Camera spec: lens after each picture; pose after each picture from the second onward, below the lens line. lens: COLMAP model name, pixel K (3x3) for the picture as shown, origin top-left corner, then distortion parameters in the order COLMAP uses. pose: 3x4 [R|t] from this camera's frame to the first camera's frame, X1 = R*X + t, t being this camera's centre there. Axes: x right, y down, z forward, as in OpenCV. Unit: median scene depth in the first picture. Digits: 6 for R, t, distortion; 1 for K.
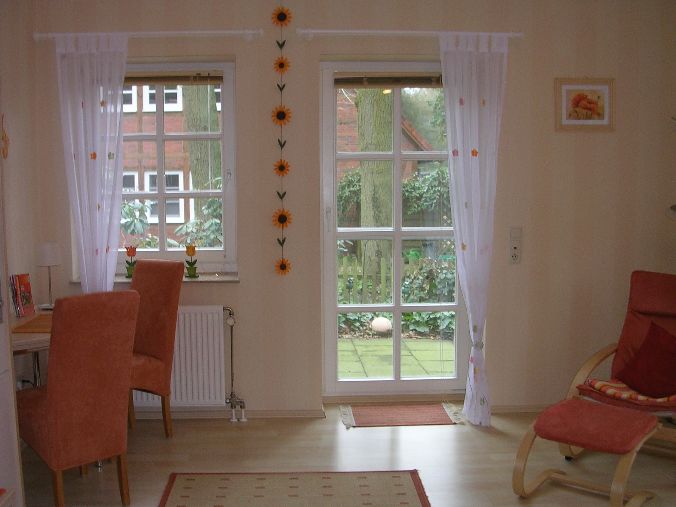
lens RADIAL K [[773.3, 0, 337.5], [0, 773.3, 253.1], [0, 0, 1]] dist [-0.105705, 0.000000]
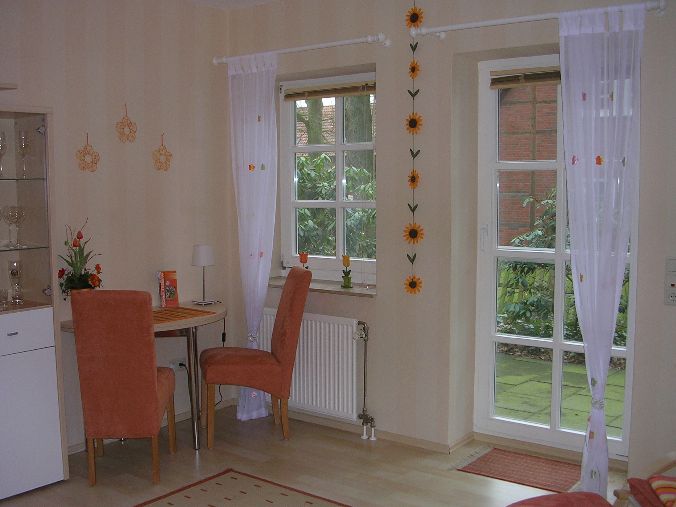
lens RADIAL K [[803.7, 0, 339.0], [0, 803.7, 254.7], [0, 0, 1]] dist [-0.118320, 0.000000]
pose [[0.764681, 0.062112, -0.641408, 0.491517], [-0.059978, 0.997883, 0.025127, -0.038392], [0.641611, 0.019256, 0.766788, 0.199912]]
